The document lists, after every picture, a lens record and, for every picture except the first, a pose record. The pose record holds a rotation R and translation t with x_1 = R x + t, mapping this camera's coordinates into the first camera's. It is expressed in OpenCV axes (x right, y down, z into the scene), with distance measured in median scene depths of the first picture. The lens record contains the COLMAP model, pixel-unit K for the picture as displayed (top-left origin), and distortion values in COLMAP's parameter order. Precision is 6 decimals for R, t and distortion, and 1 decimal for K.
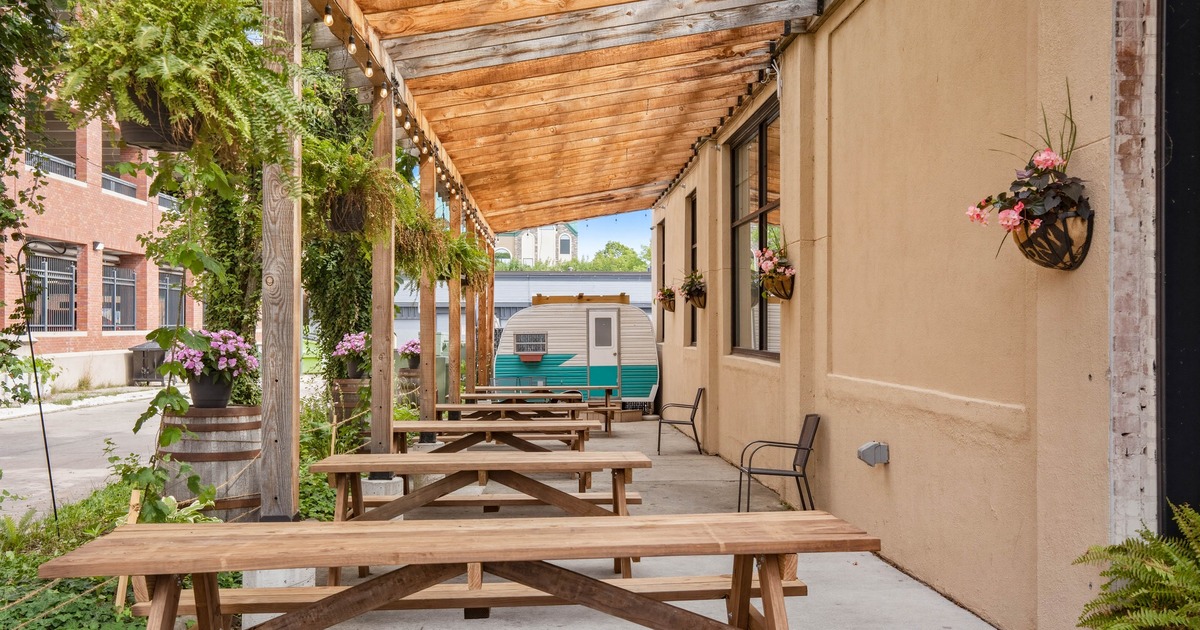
lens RADIAL K [[1168.8, 0, 599.3], [0, 1168.8, 274.2], [0, 0, 1]] dist [0.002165, 0.085352]
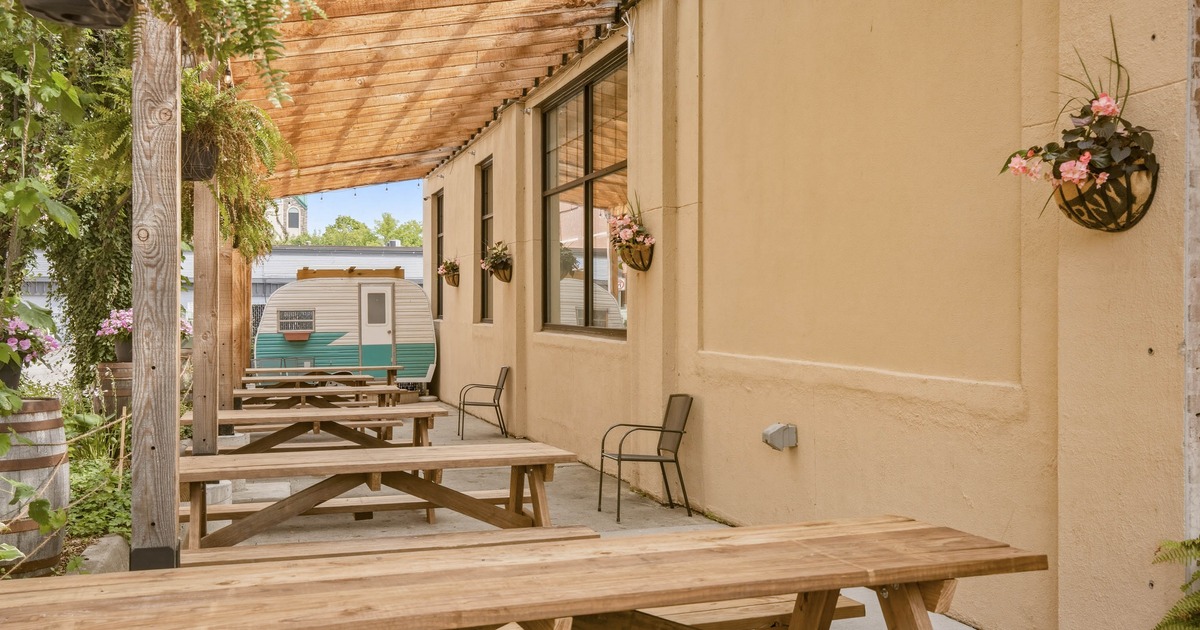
lens RADIAL K [[1168.8, 0, 599.3], [0, 1168.8, 274.2], [0, 0, 1]] dist [0.002165, 0.085352]
pose [[0.971948, 0.004611, 0.235151, -0.074961], [-0.009094, 0.999797, 0.017983, 0.006381], [-0.235020, -0.019617, 0.971792, 0.087218]]
